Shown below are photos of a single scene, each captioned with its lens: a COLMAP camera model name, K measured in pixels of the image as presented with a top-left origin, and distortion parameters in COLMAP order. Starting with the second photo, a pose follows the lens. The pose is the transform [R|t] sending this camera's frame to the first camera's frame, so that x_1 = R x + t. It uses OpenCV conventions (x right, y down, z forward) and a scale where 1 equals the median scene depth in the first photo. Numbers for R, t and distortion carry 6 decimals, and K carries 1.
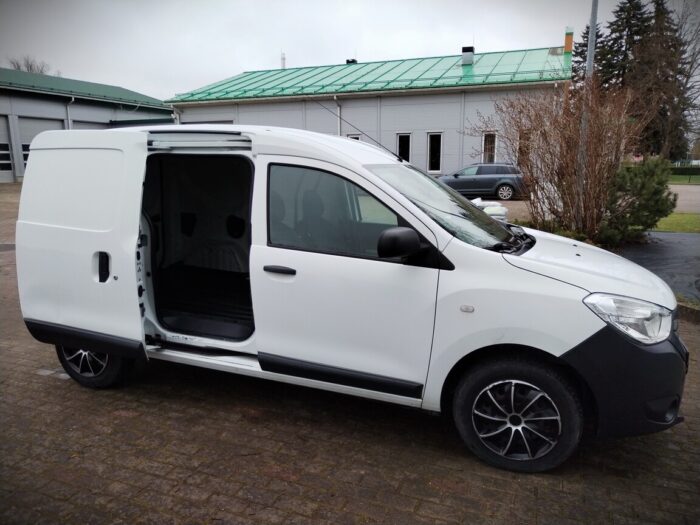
lens RADIAL K [[507.6, 0, 350.0], [0, 507.6, 262.5], [0, 0, 1]] dist [0.026533, -0.023605]
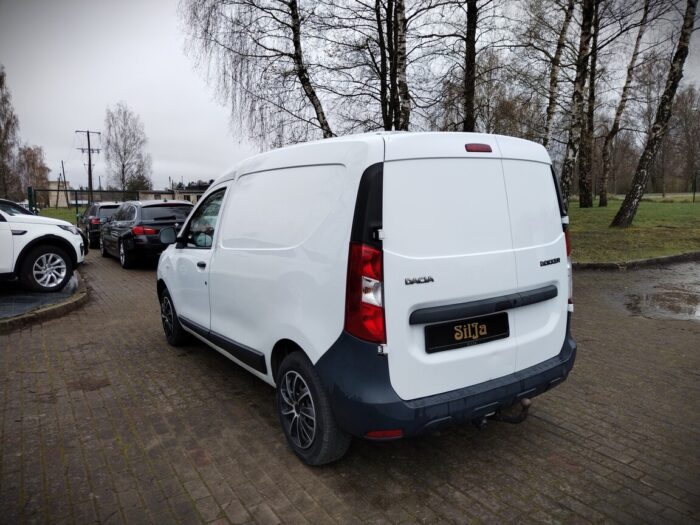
lens RADIAL K [[512.4, 0, 350.0], [0, 512.4, 262.5], [0, 0, 1]] dist [0.015161, -0.012493]
pose [[-0.807941, -0.057011, 0.586500, -0.129377], [0.127328, 0.954905, 0.268224, -0.050636], [-0.575343, 0.291387, -0.764247, 0.292604]]
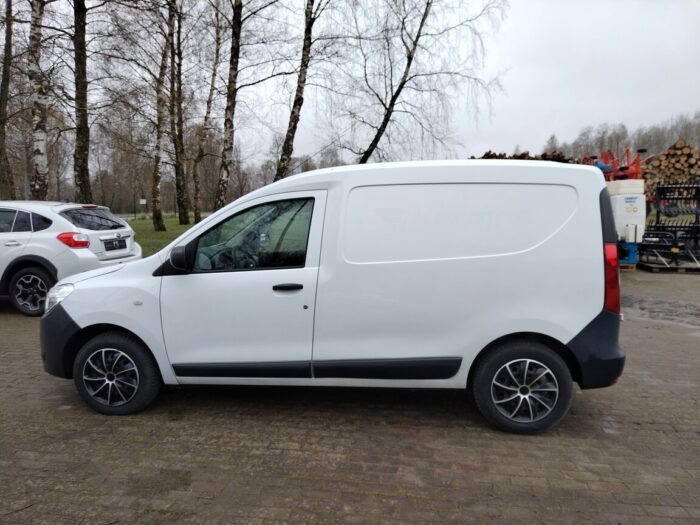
lens RADIAL K [[512.4, 0, 350.0], [0, 512.4, 262.5], [0, 0, 1]] dist [0.015161, -0.012493]
pose [[-0.970772, 0.029027, -0.238242, 0.029687], [-0.039191, 0.960164, 0.276677, -0.058037], [0.236782, 0.277927, -0.930962, 0.328122]]
